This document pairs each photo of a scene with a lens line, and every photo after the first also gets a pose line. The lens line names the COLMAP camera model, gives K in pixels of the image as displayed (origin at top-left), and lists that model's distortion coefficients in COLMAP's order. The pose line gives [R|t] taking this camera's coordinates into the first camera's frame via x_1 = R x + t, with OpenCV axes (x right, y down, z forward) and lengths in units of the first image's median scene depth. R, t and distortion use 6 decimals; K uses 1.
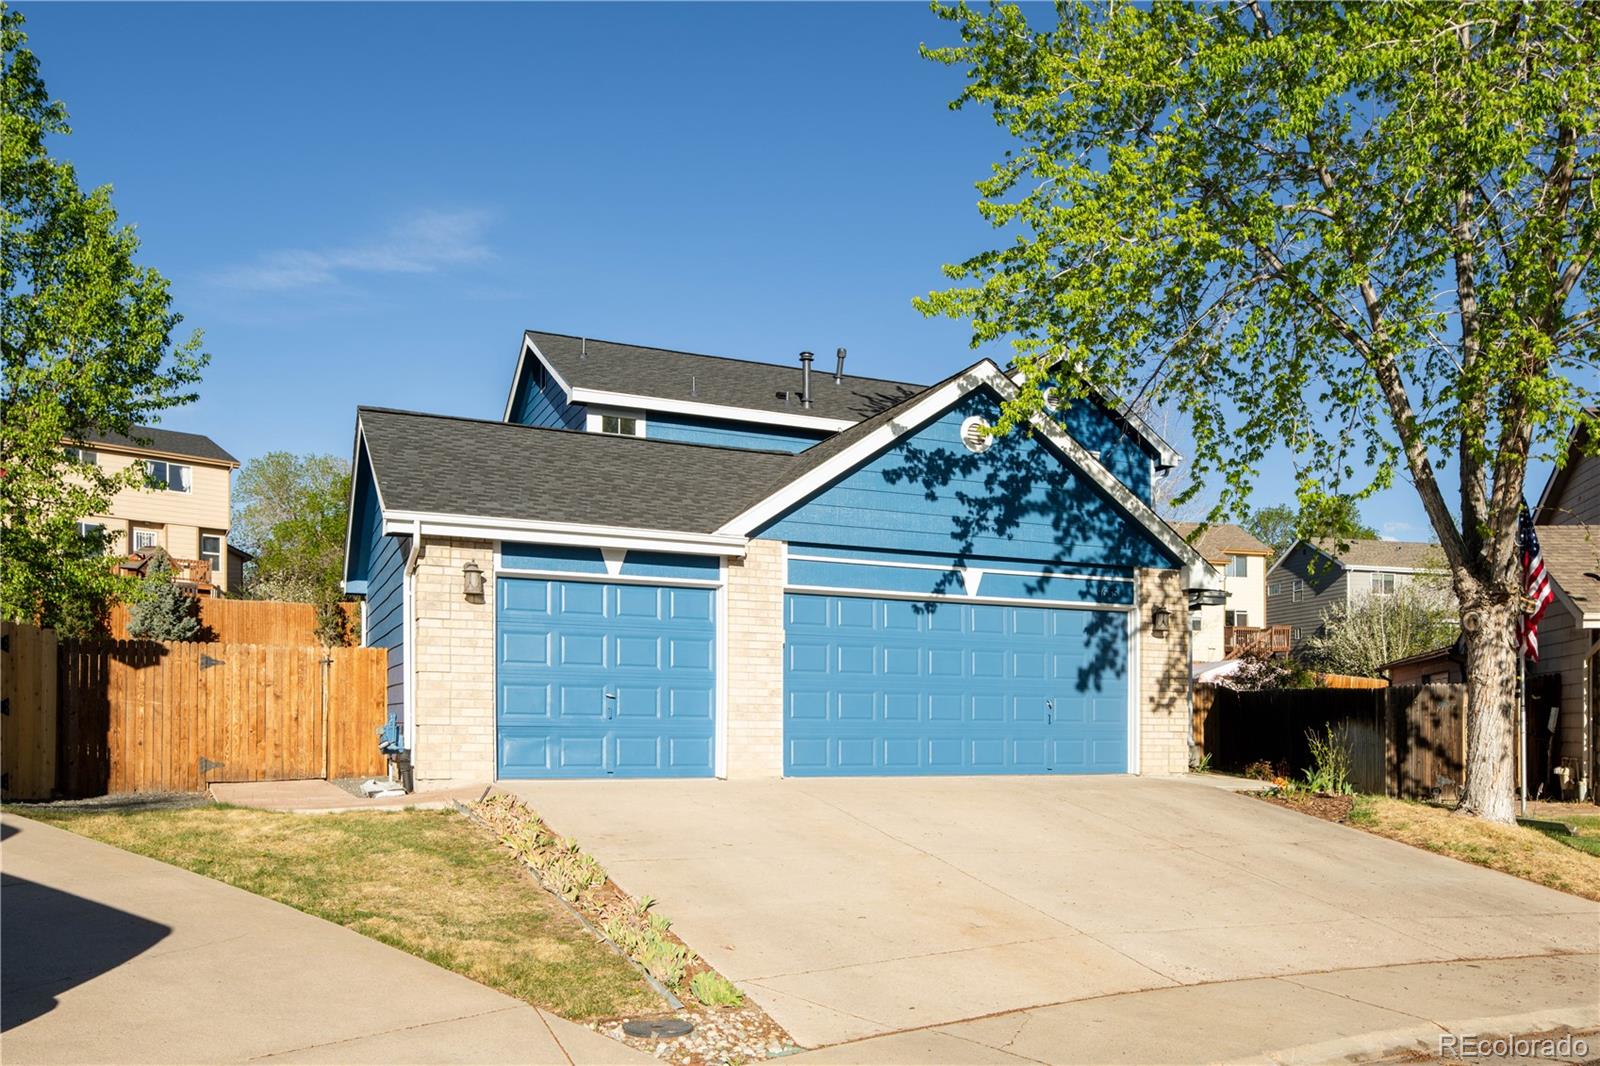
lens RADIAL K [[1124.1, 0, 800.0], [0, 1124.1, 533.0], [0, 0, 1]] dist [-0.000853, -0.000406]
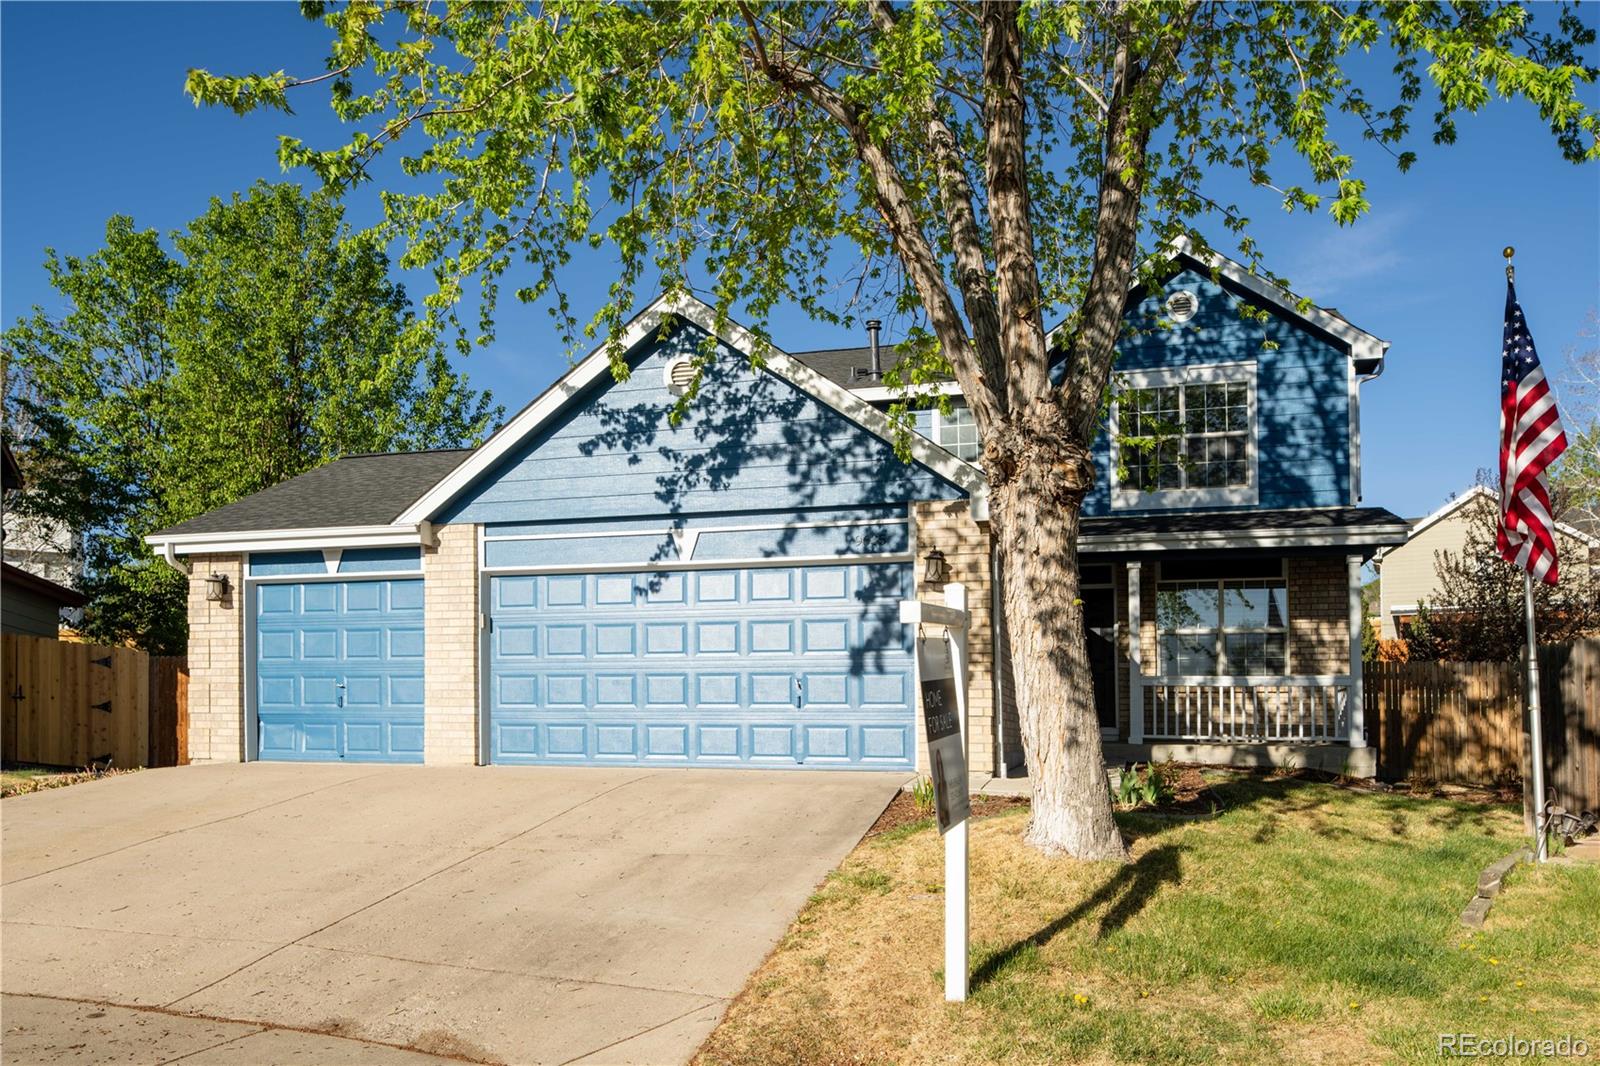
lens RADIAL K [[1124.1, 0, 800.0], [0, 1124.1, 533.0], [0, 0, 1]] dist [-0.000853, -0.000406]
pose [[0.781797, -0.108631, -0.613998, 0.738291], [0.086550, 0.994081, -0.065673, 0.093764], [0.617498, -0.001799, 0.786571, 0.377567]]
